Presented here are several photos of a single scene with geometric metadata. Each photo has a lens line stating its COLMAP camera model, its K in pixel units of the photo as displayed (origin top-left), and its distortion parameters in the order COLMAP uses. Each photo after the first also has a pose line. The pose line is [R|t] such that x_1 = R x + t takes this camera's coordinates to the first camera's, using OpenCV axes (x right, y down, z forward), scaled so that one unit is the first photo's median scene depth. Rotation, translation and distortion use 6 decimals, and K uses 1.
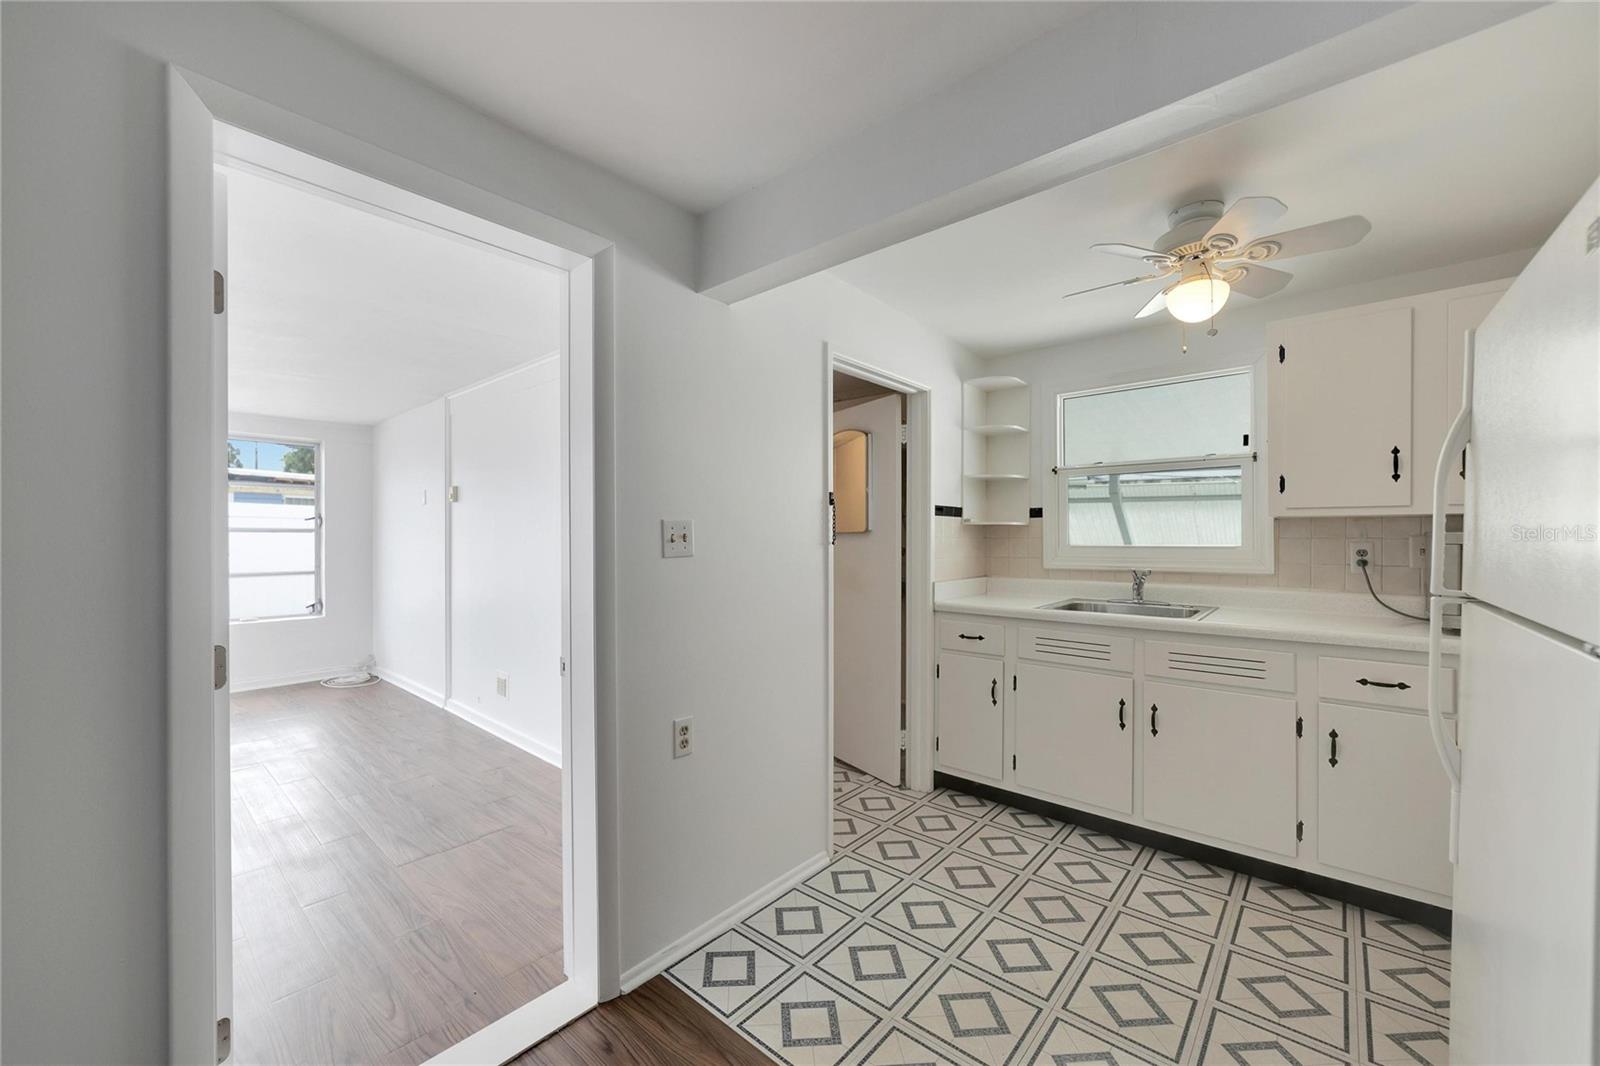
lens RADIAL K [[624.4, 0, 790.6], [0, 624.4, 534.4], [0, 0, 1]] dist [-0.018761, 0.005622]
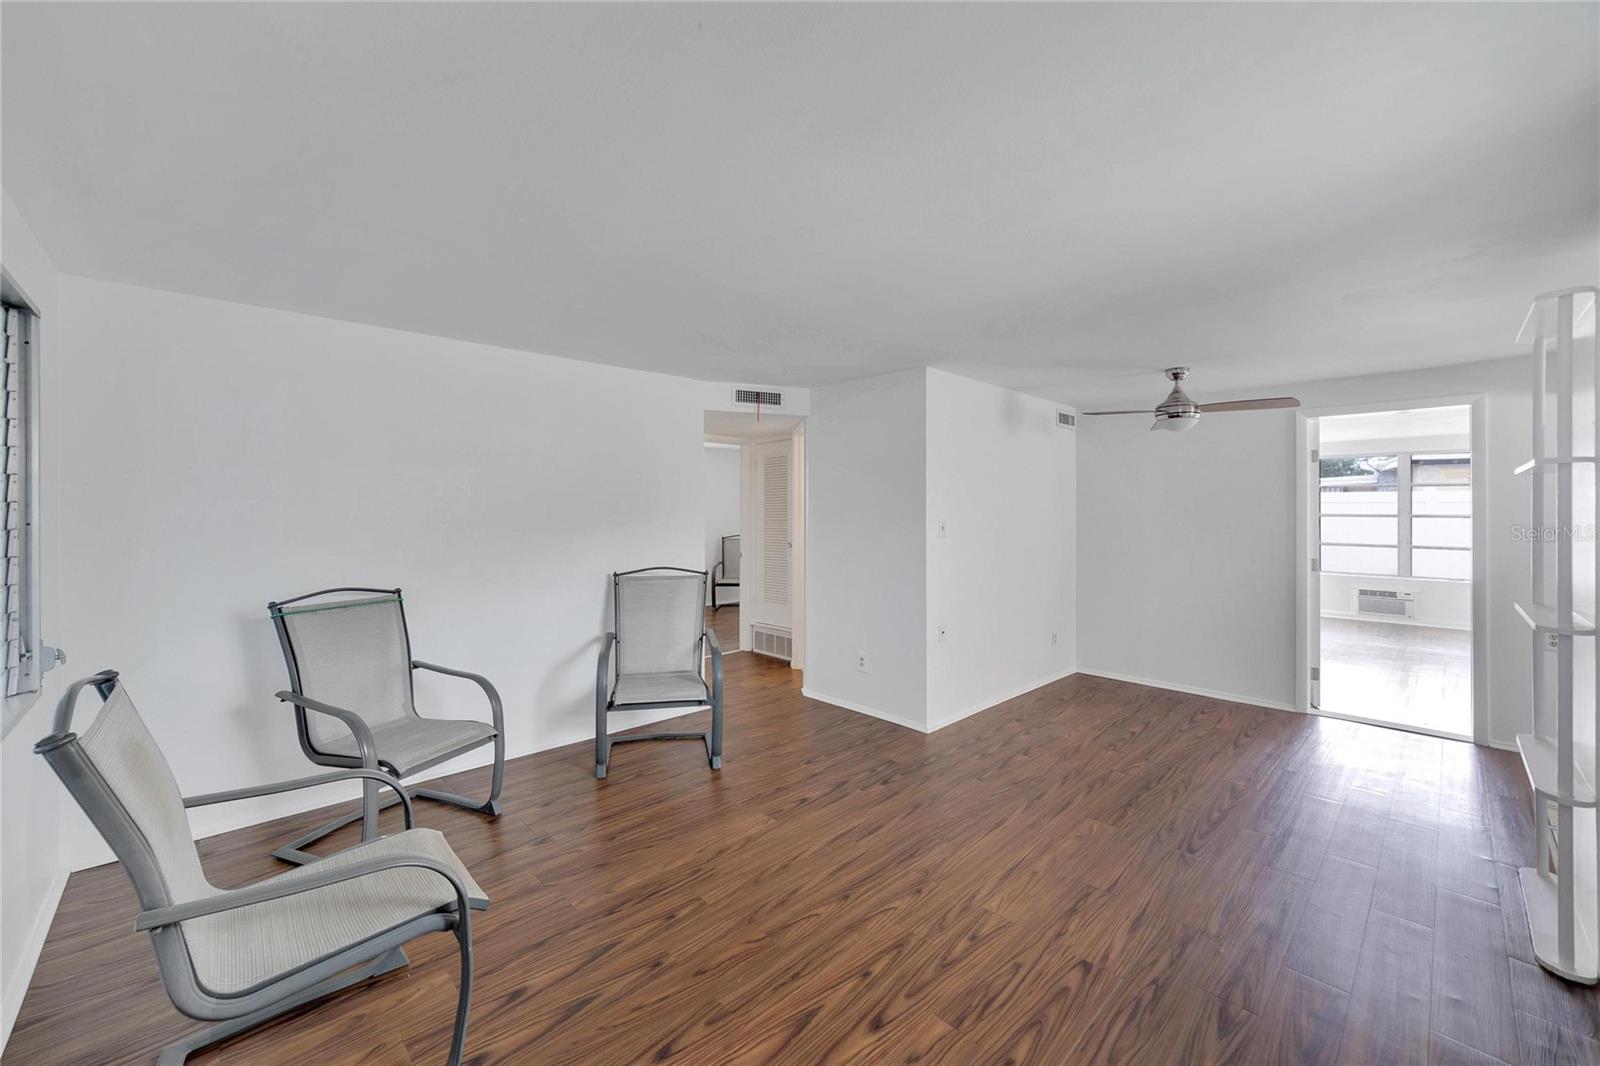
lens RADIAL K [[624.4, 0, 791.2], [0, 624.4, 506.7], [0, 0, 1]] dist [-0.018761, 0.005622]
pose [[-0.090808, -0.006925, -0.995844, 1.429027], [-0.003129, 0.999973, -0.006668, -0.040533], [0.995863, 0.002511, -0.090828, -0.828322]]
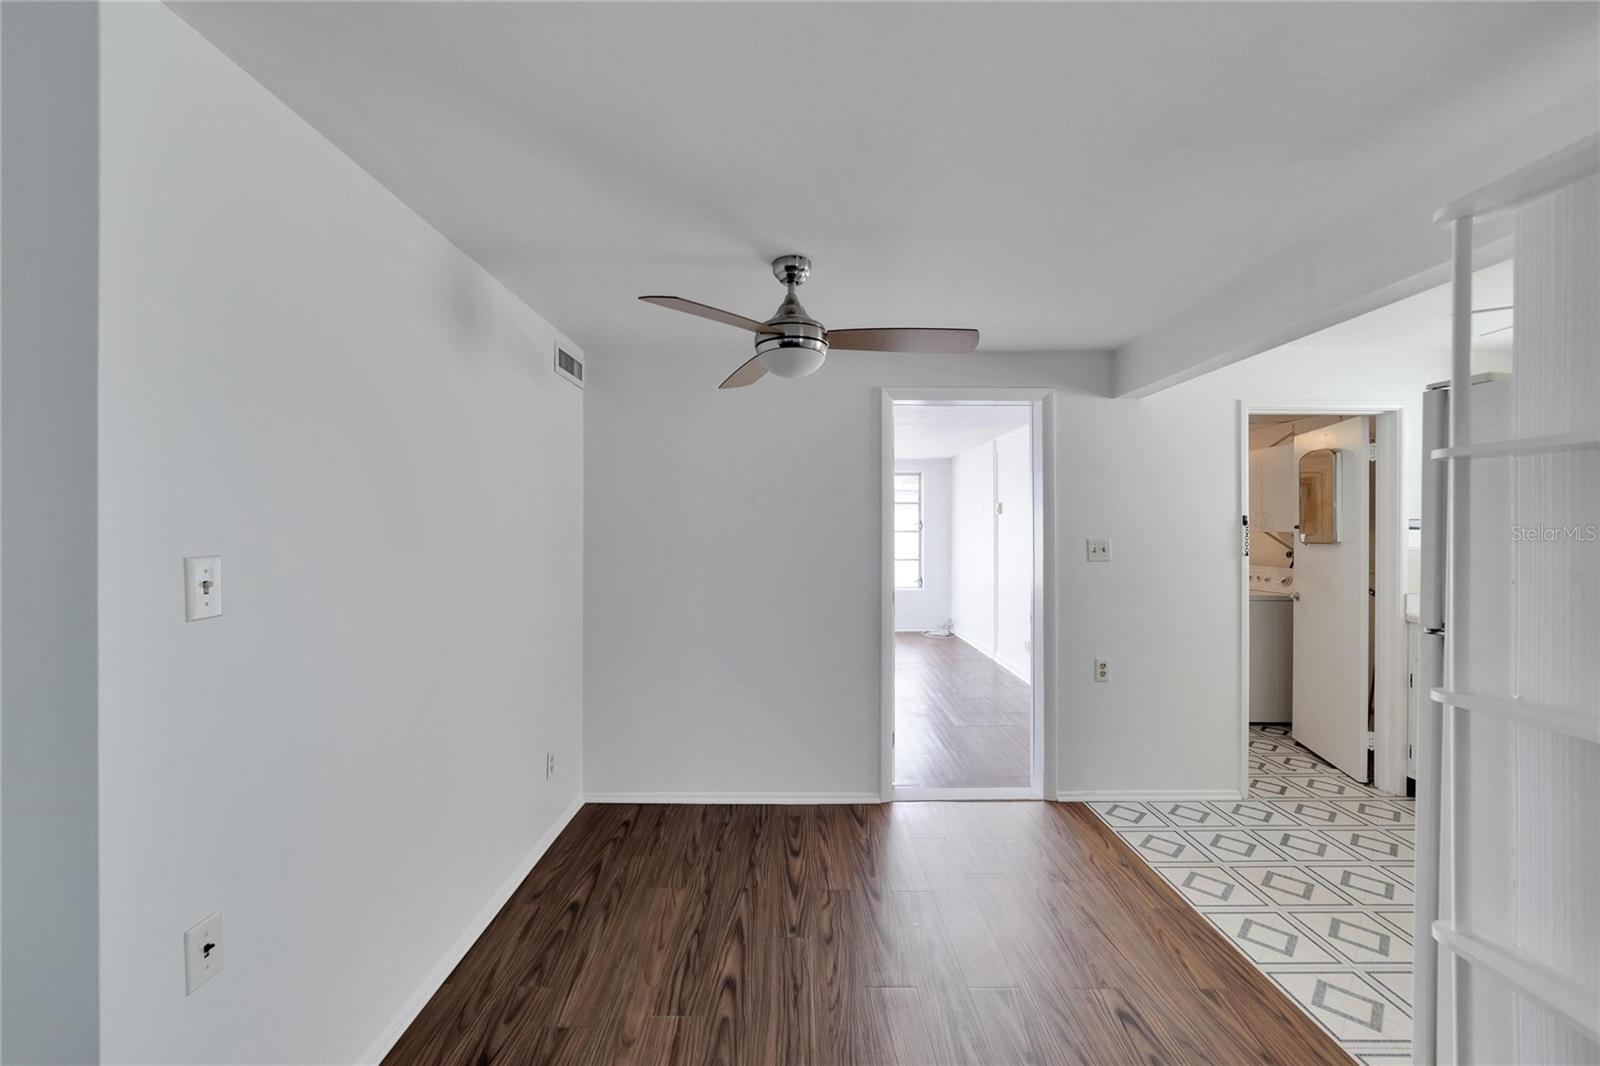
lens RADIAL K [[624.4, 0, 790.5], [0, 624.4, 526.2], [0, 0, 1]] dist [-0.018761, 0.005622]
pose [[0.656587, -0.000219, -0.754250, 0.411911], [-0.001514, 0.999998, -0.001609, -0.041157], [0.754249, 0.002198, 0.656585, -0.553217]]
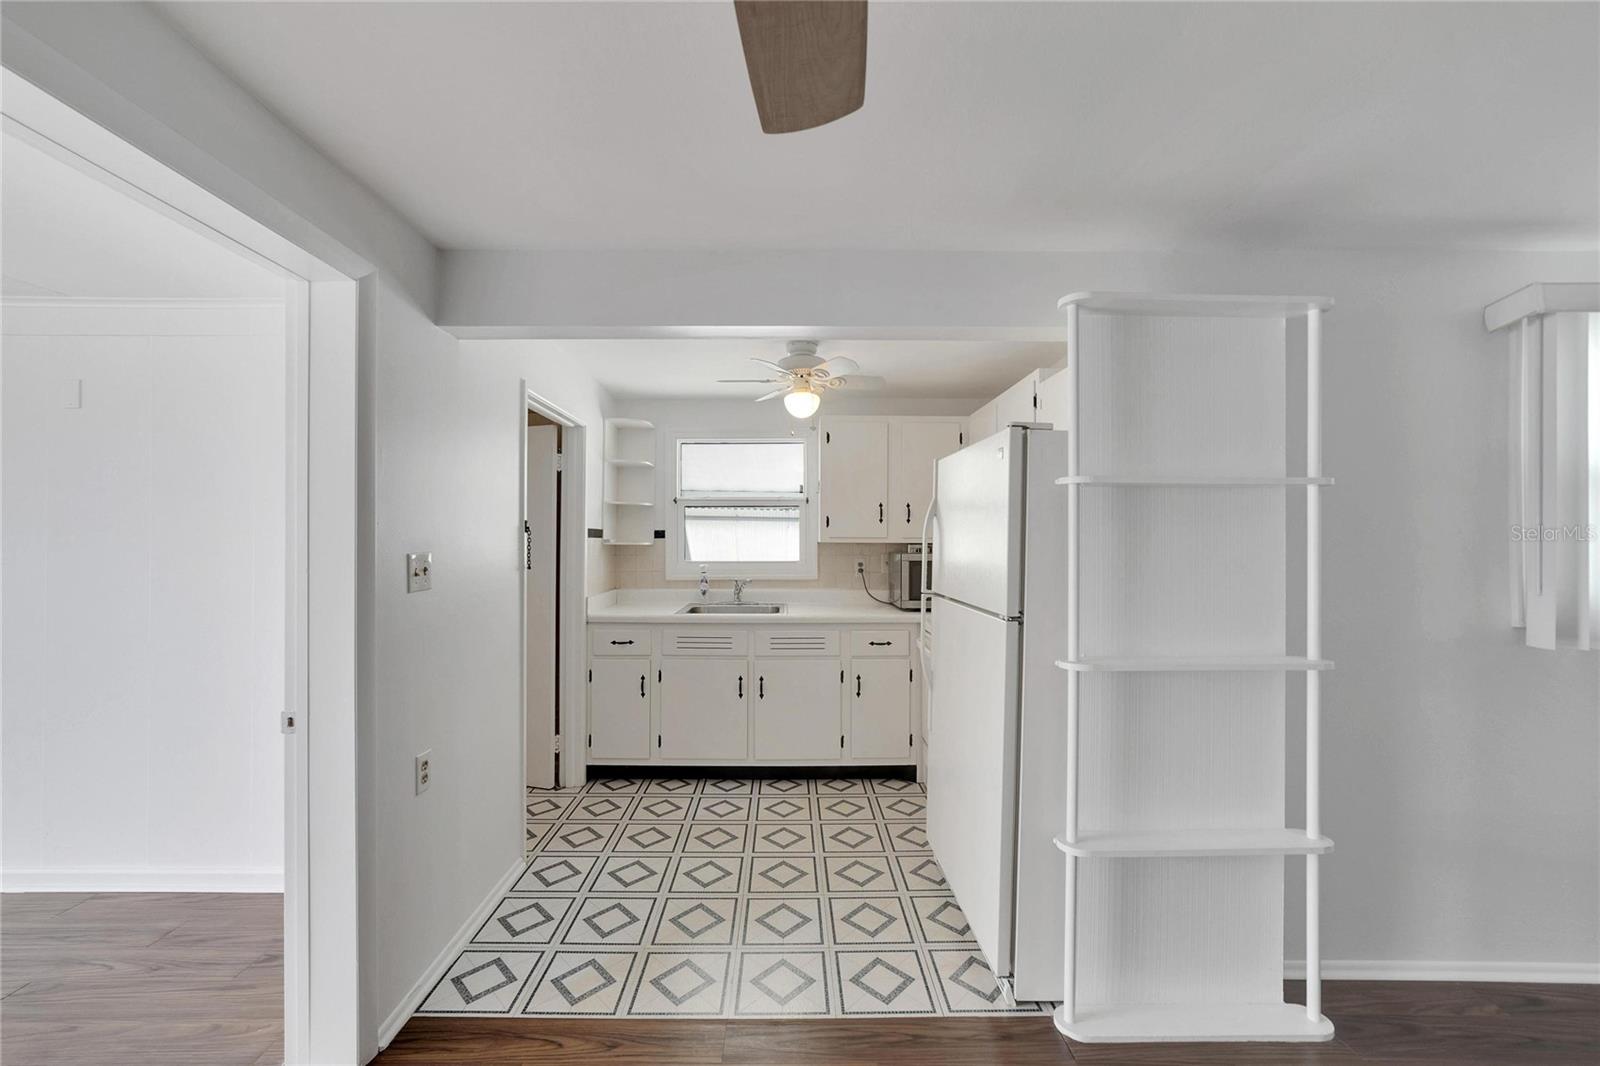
lens RADIAL K [[624.4, 0, 785.5], [0, 624.4, 533.2], [0, 0, 1]] dist [-0.018761, 0.005622]
pose [[0.747615, 0.008398, 0.664080, -0.310815], [-0.004059, 0.999959, -0.008076, -0.038266], [-0.664120, 0.003342, 0.747618, -0.094253]]
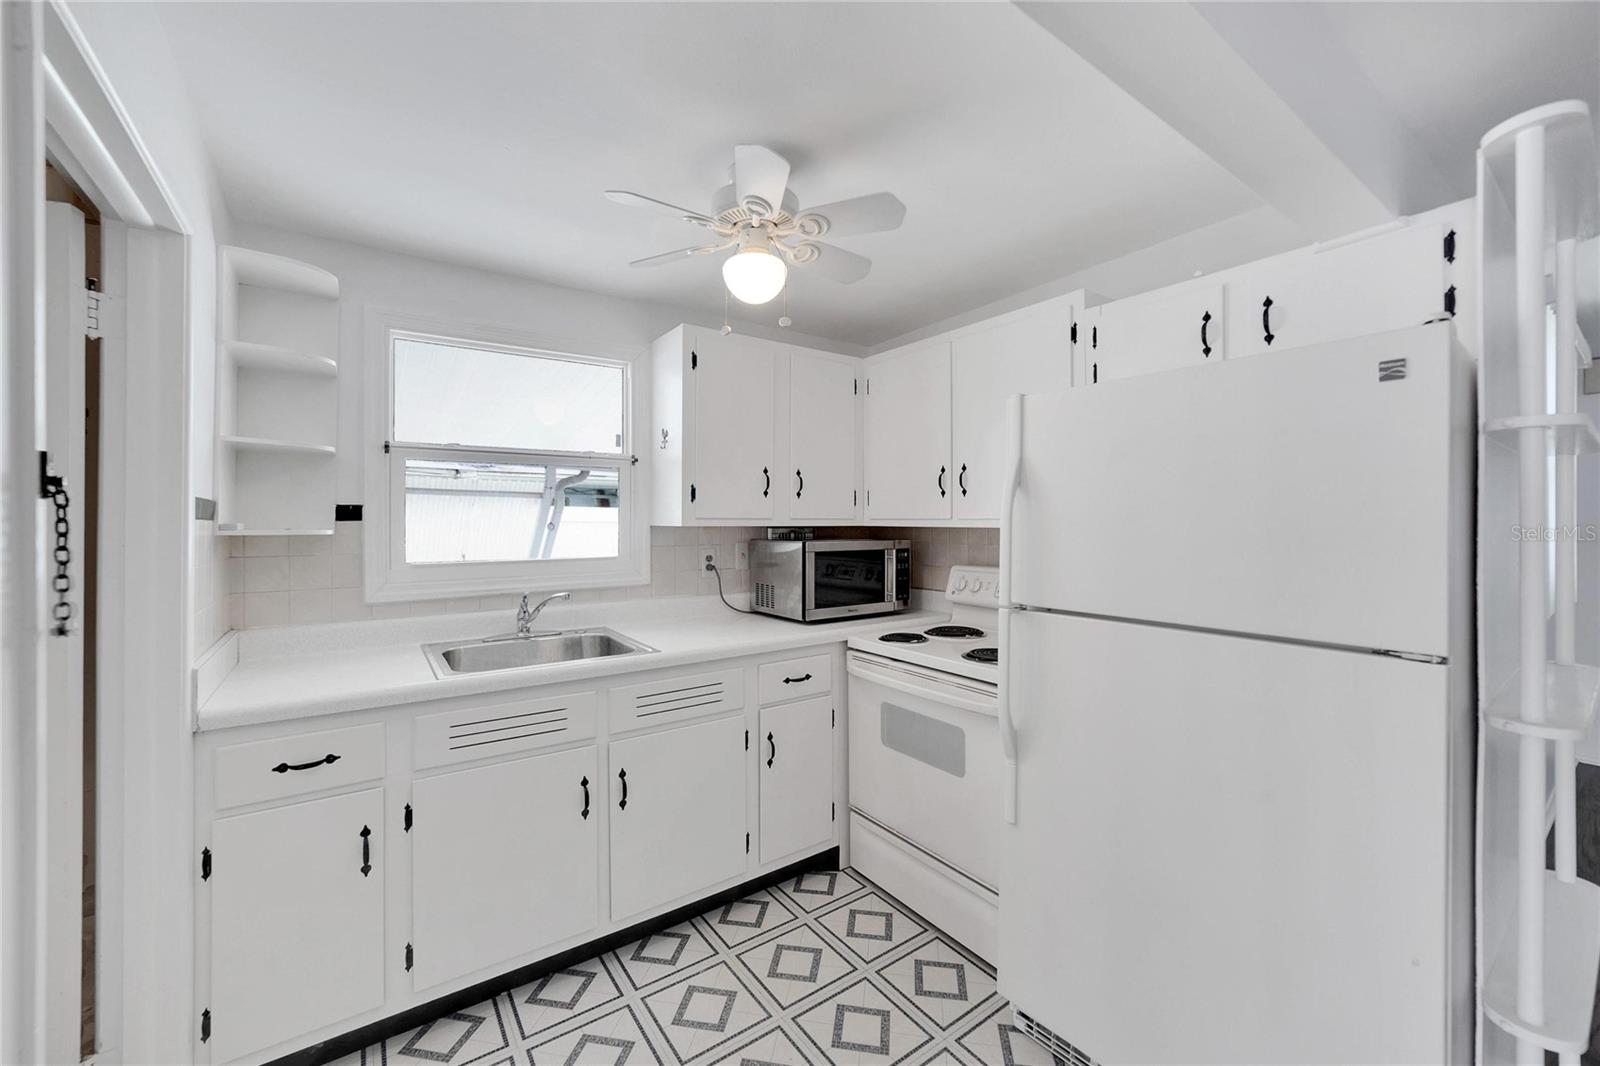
lens RADIAL K [[624.4, 0, 789.3], [0, 624.4, 521.0], [0, 0, 1]] dist [-0.018761, 0.005622]
pose [[0.234859, 0.001645, 0.972028, -0.122478], [-0.000008, 0.999999, -0.001690, -0.035212], [-0.972030, 0.000389, 0.234858, 0.604398]]
